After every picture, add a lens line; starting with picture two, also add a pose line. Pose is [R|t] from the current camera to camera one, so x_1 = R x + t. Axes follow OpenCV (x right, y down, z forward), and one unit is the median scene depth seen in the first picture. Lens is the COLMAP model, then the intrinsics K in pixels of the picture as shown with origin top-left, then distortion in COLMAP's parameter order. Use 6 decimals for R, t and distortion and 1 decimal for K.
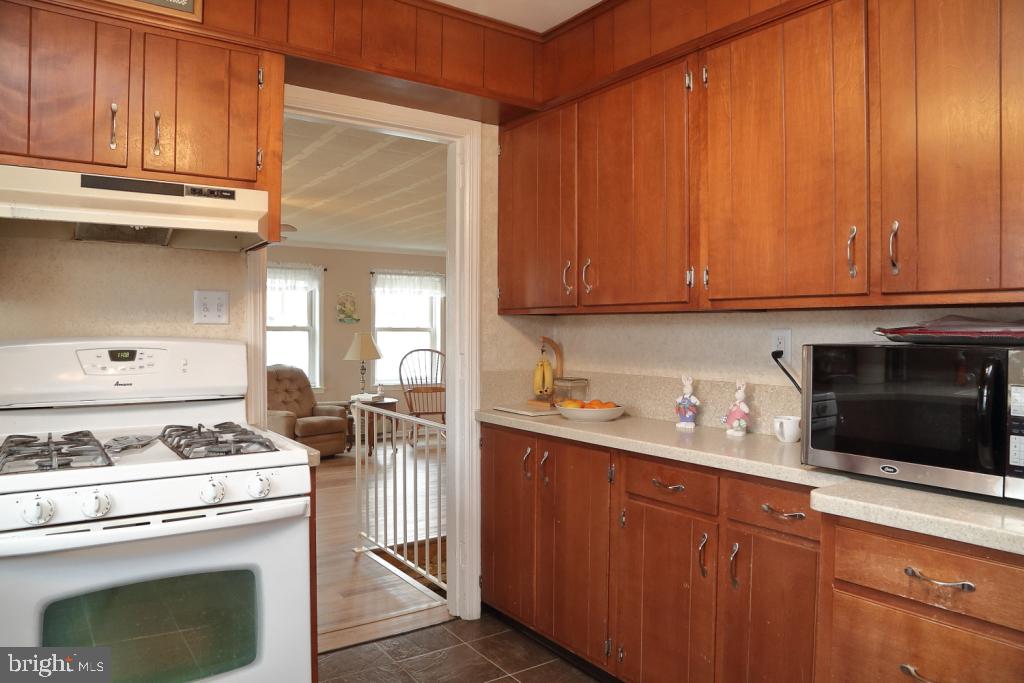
lens RADIAL K [[710.2, 0, 508.9], [0, 710.2, 342.1], [0, 0, 1]] dist [-0.088613, 0.030666]
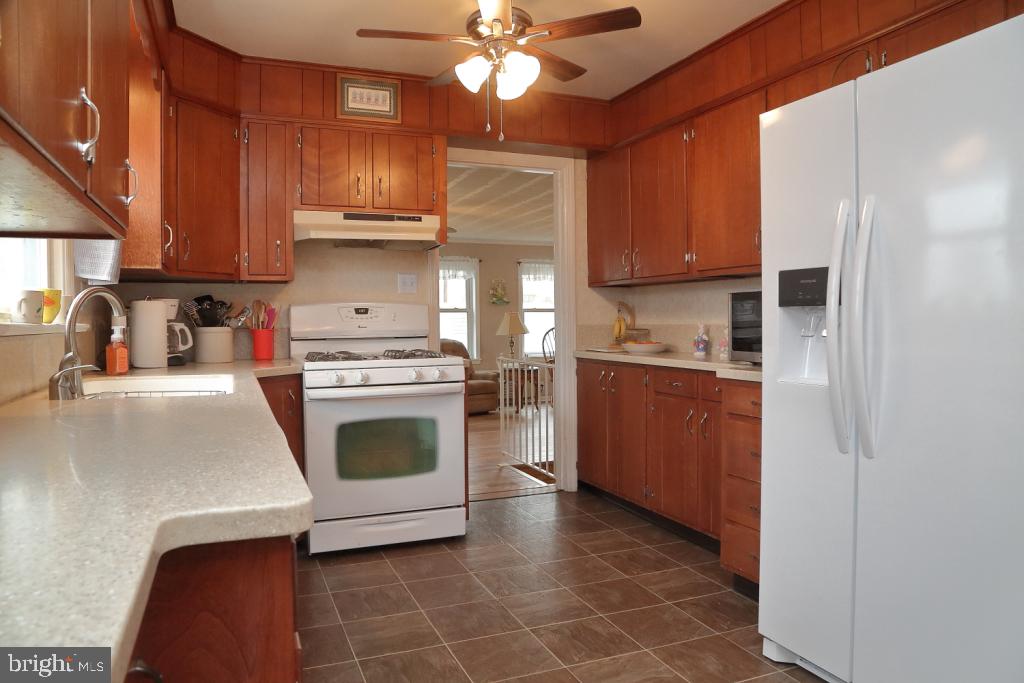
lens RADIAL K [[710.2, 0, 509.6], [0, 710.2, 338.1], [0, 0, 1]] dist [-0.088613, 0.030666]
pose [[0.975826, -0.008969, -0.218365, 0.177512], [0.011173, 0.999898, 0.008859, 0.064197], [0.218264, -0.011084, 0.975827, -0.583945]]
